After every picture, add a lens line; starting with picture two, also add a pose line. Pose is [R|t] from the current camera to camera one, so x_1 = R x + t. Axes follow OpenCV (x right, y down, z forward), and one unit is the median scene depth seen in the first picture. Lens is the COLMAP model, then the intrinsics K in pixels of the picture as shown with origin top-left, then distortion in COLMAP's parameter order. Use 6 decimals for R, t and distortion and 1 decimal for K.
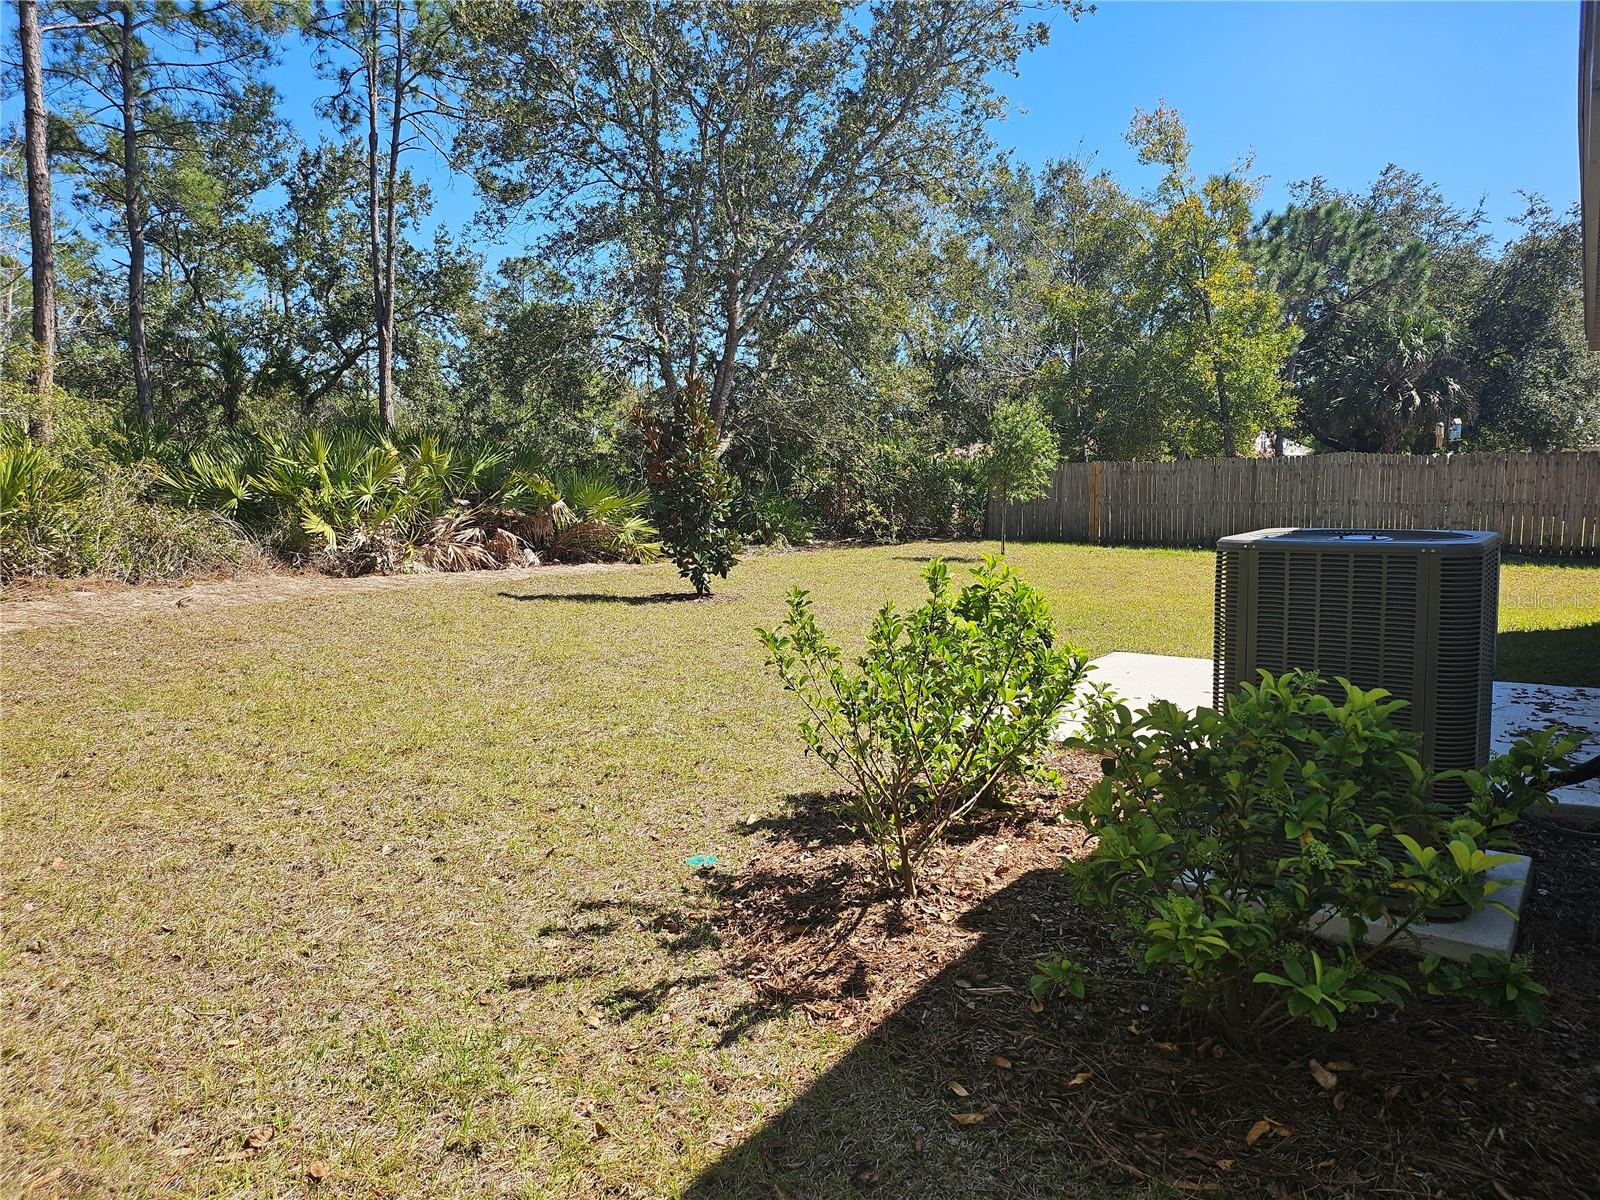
lens RADIAL K [[1127.6, 0, 790.2], [0, 1127.6, 585.2], [0, 0, 1]] dist [0.071719, -0.081094]
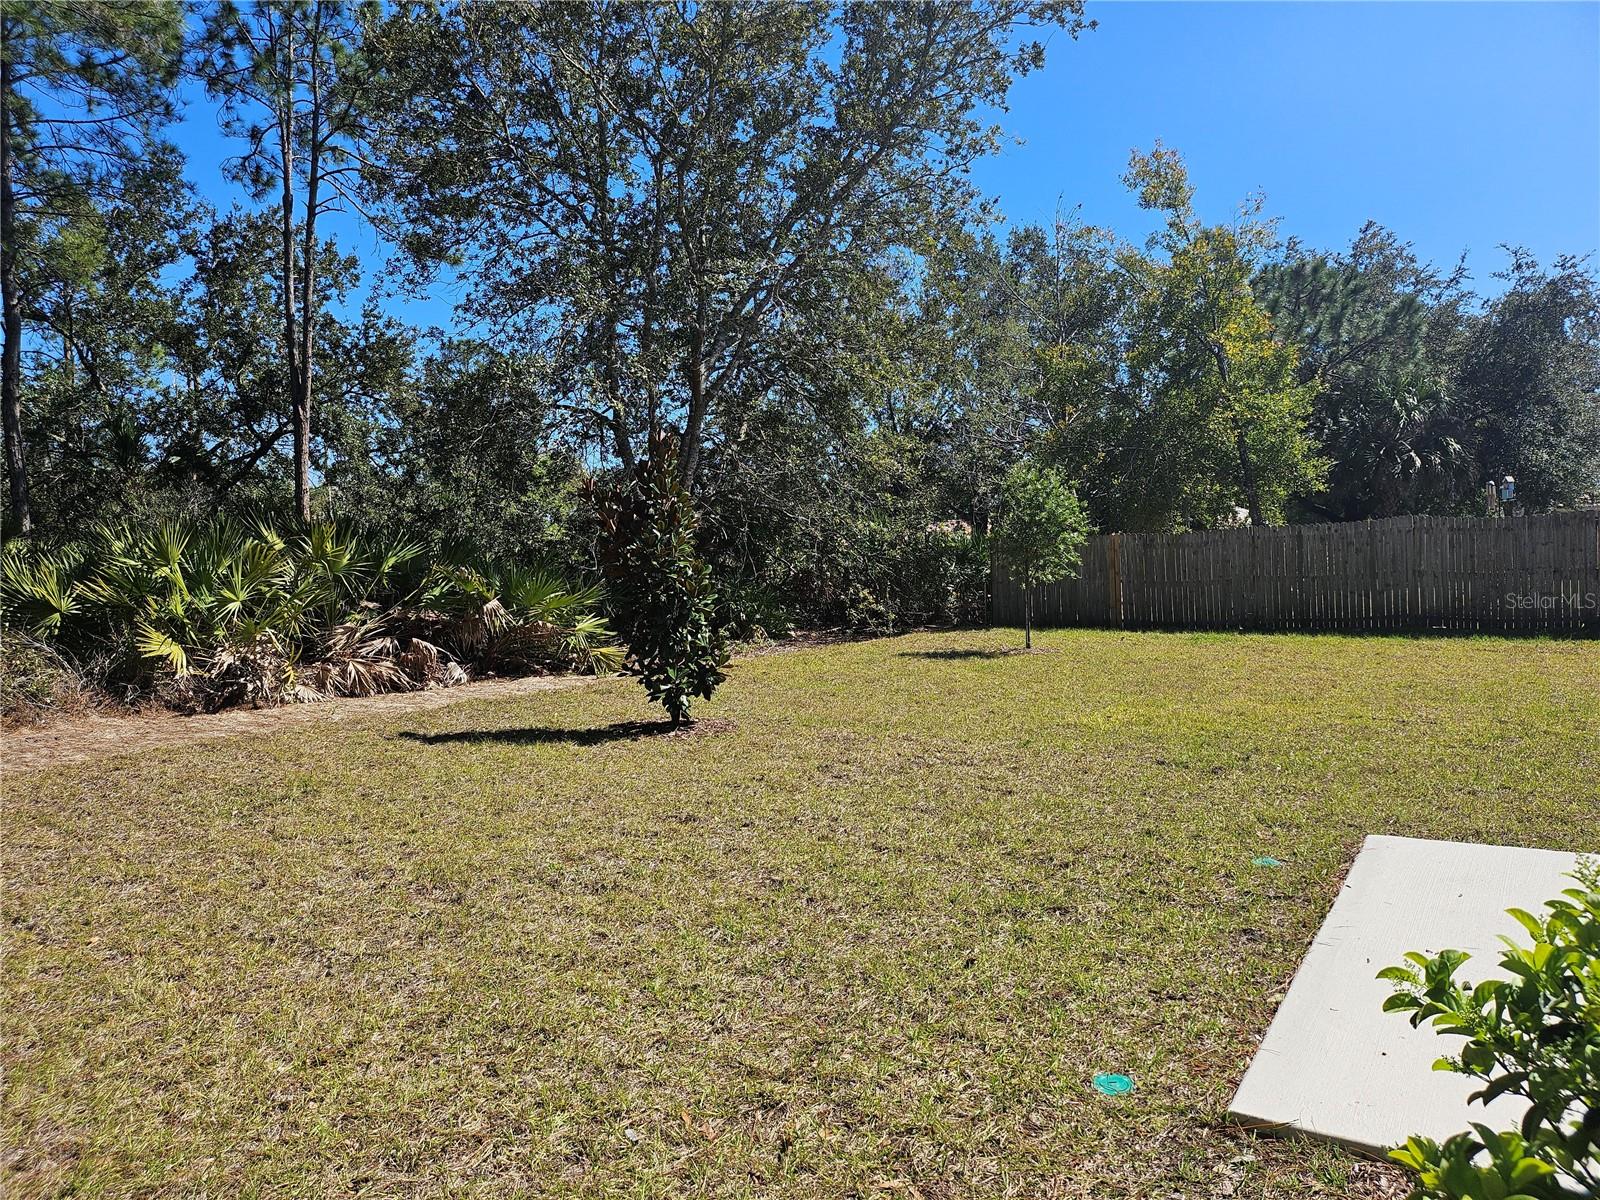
lens RADIAL K [[1127.6, 0, 795.5], [0, 1127.6, 593.4], [0, 0, 1]] dist [0.071719, -0.081094]
pose [[0.998667, -0.029935, 0.042046, -0.014792], [0.032592, 0.997418, -0.063992, -0.013363], [-0.040022, 0.065277, 0.997064, 0.121409]]
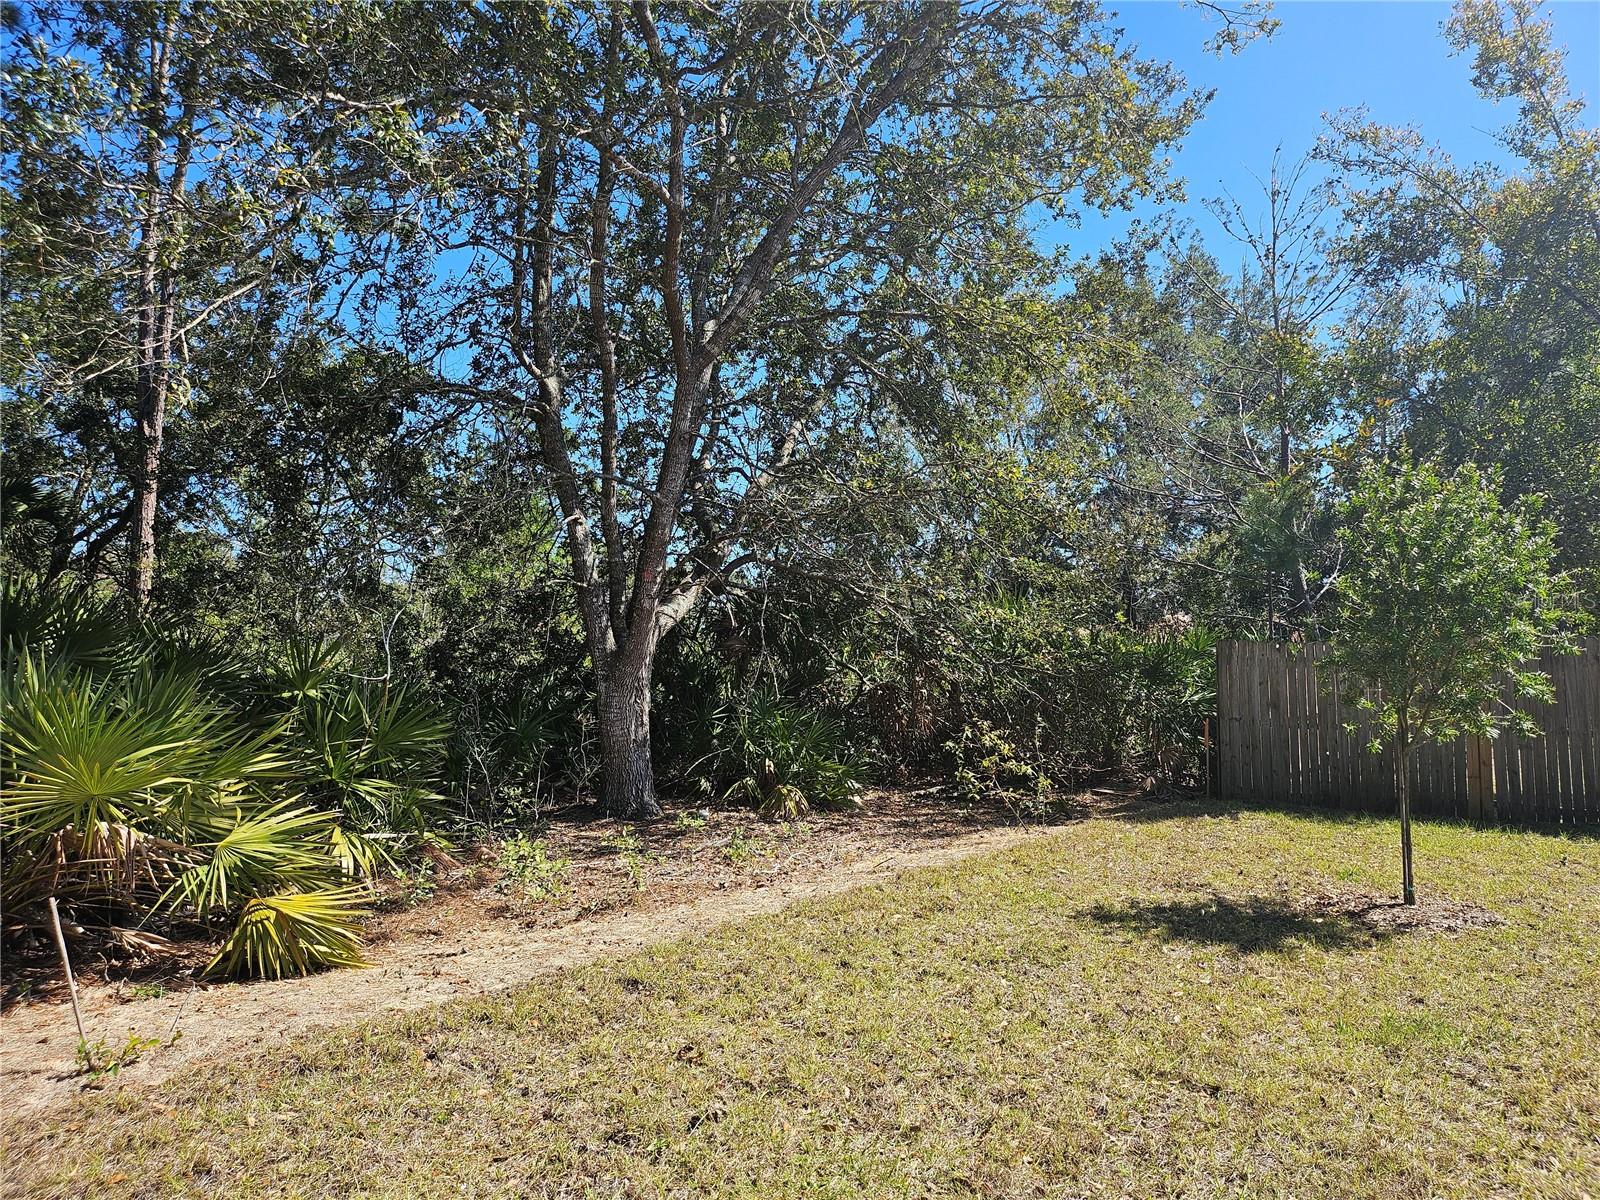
lens RADIAL K [[1127.6, 0, 808.6], [0, 1127.6, 600.1], [0, 0, 1]] dist [0.071719, -0.081094]
pose [[0.999382, -0.004206, -0.034890, 0.013951], [-0.001096, 0.988599, -0.150568, -0.048525], [0.035125, 0.150513, 0.987984, 0.481662]]
